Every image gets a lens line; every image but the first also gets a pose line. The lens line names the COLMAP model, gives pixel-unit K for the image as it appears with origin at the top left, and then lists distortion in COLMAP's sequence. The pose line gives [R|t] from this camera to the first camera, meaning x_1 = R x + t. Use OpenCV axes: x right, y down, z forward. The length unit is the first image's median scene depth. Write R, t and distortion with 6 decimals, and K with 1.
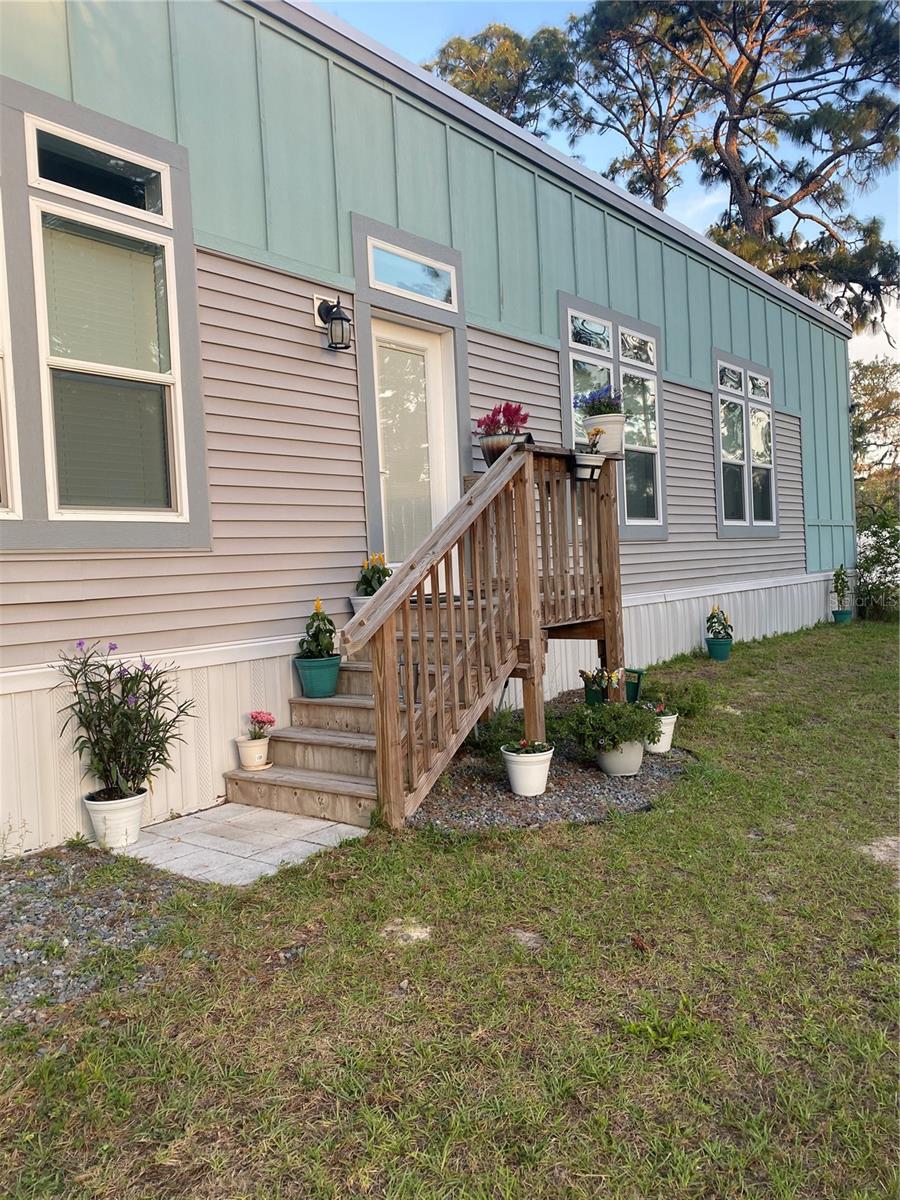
lens RADIAL K [[912.7, 0, 450.0], [0, 912.7, 600.0], [0, 0, 1]] dist [-0.002137, 0.003304]
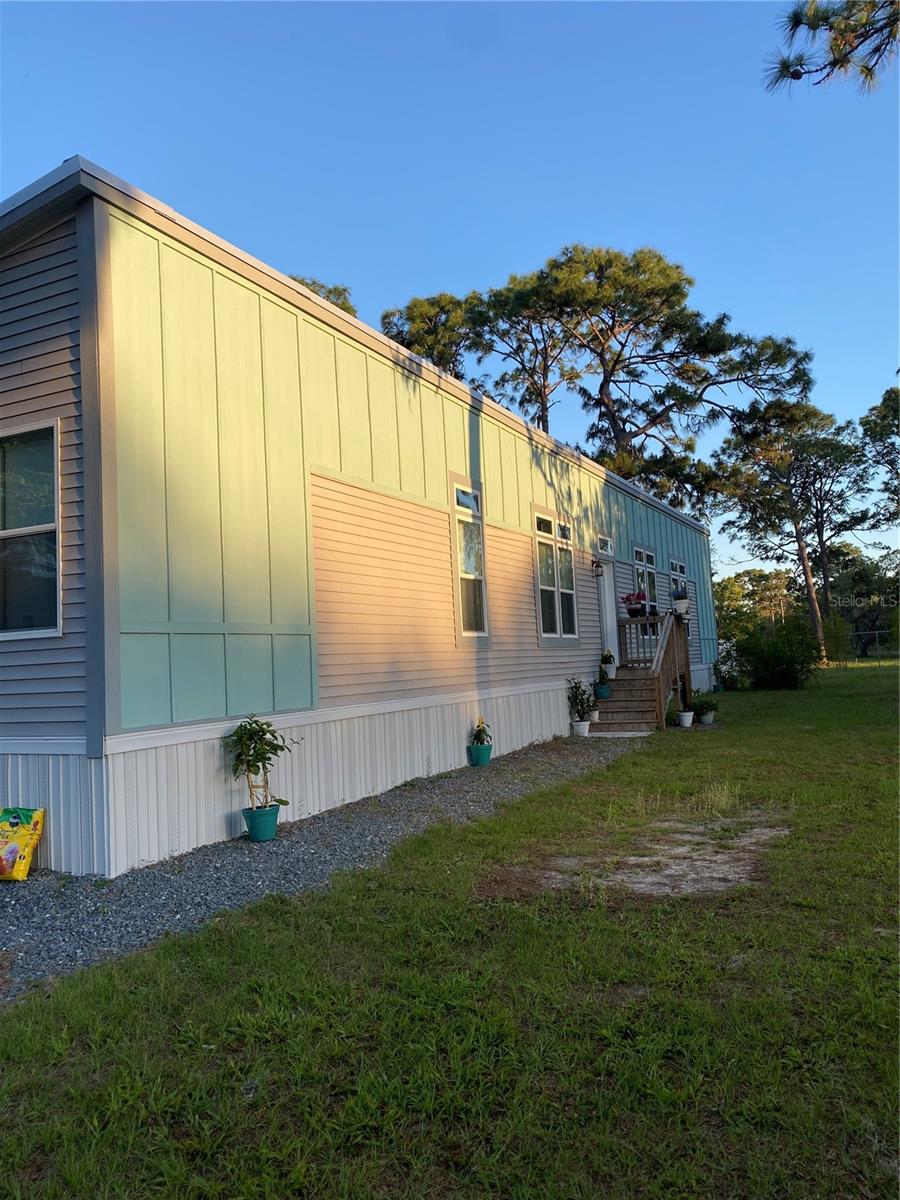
lens RADIAL K [[910.5, 0, 450.0], [0, 910.5, 600.0], [0, 0, 1]] dist [0.105080, -0.182392]
pose [[0.974431, 0.011153, 0.224410, -0.277695], [0.016221, 0.992670, -0.119767, 0.029267], [-0.224101, 0.120344, 0.967107, -0.372882]]
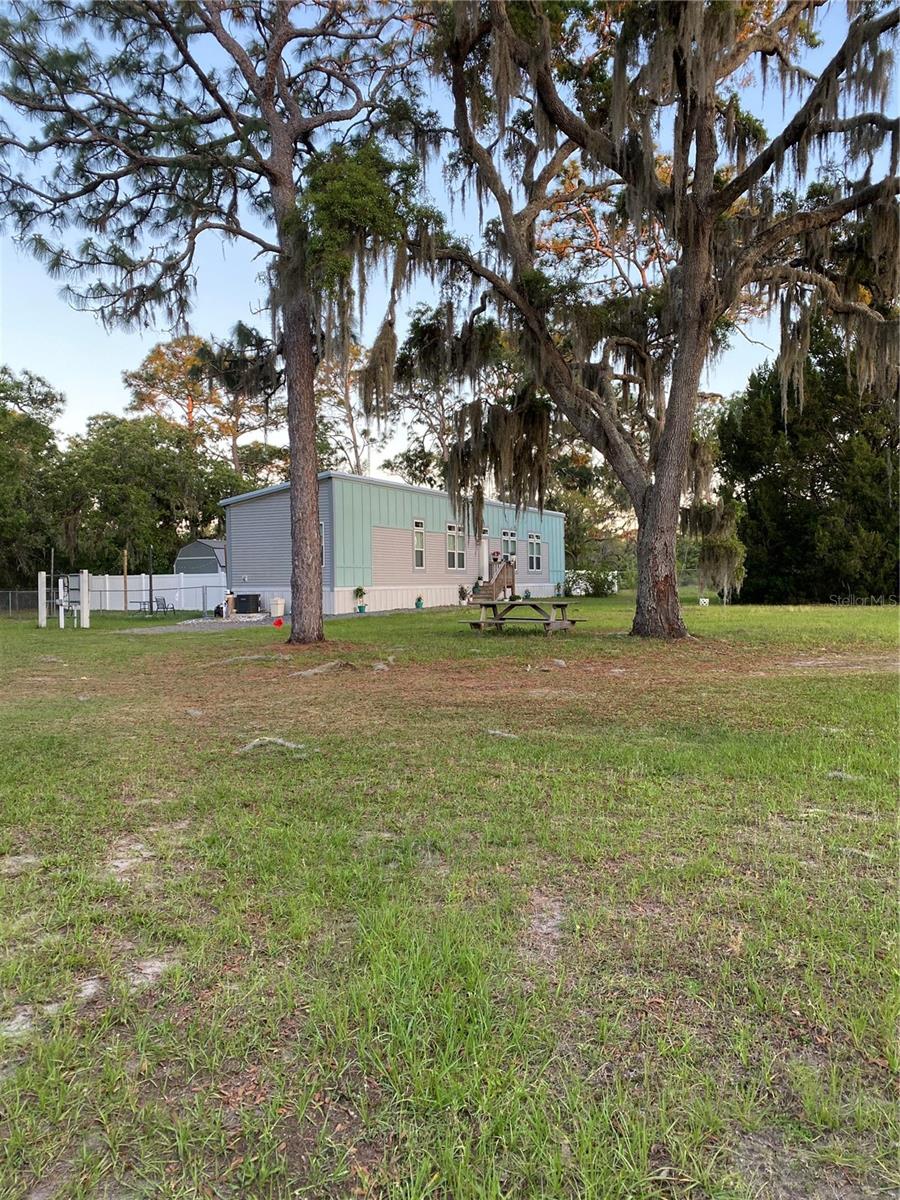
lens RADIAL K [[910.5, 0, 450.0], [0, 910.5, 600.0], [0, 0, 1]] dist [0.105080, -0.182392]
pose [[0.977417, 0.030134, 0.209159, -0.416828], [-0.024079, 0.999216, -0.031435, 0.087009], [-0.209942, 0.025689, 0.977376, -1.355009]]
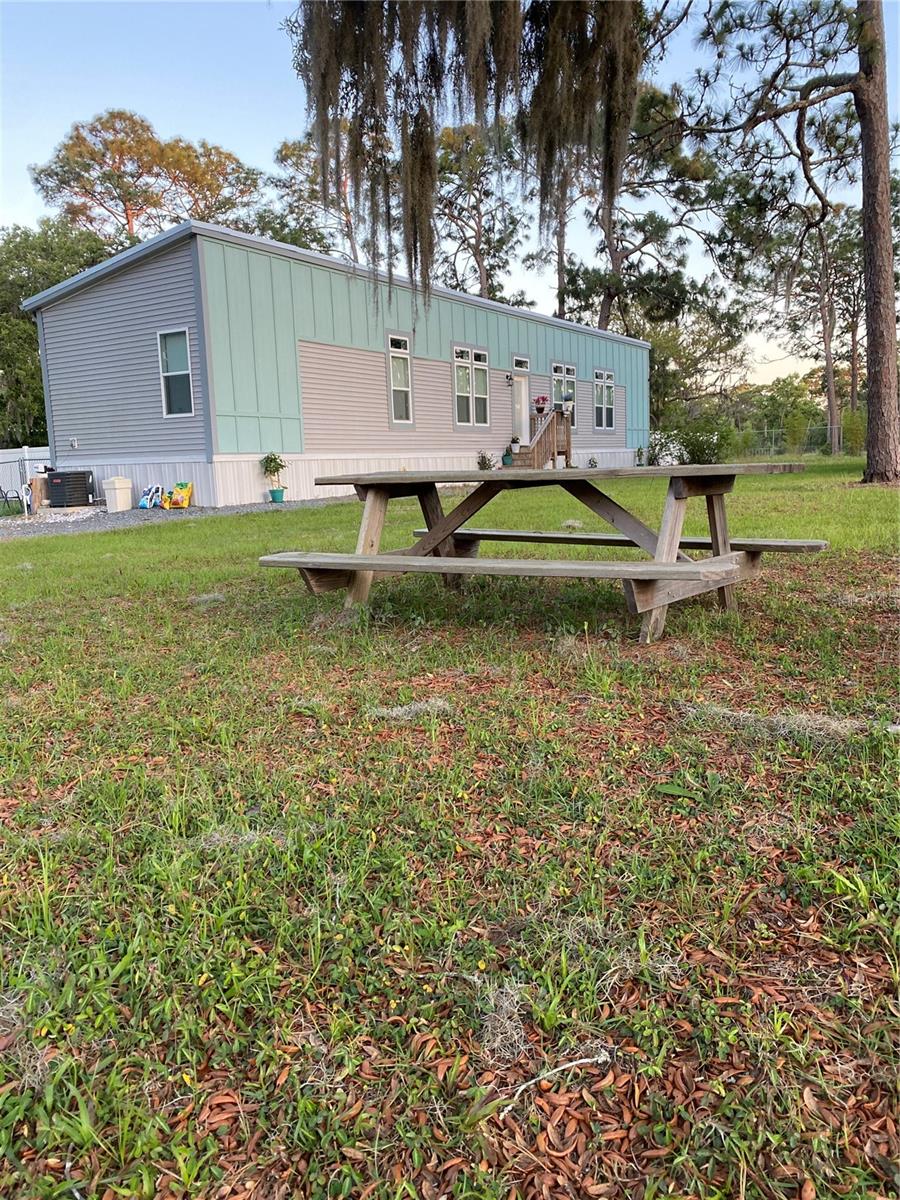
lens RADIAL K [[910.5, 0, 450.0], [0, 910.5, 600.0], [0, 0, 1]] dist [0.105080, -0.182392]
pose [[0.990852, -0.008103, 0.134712, -0.233904], [-0.005634, 0.994842, 0.101283, 0.070163], [-0.134838, -0.101115, 0.985695, -0.785181]]
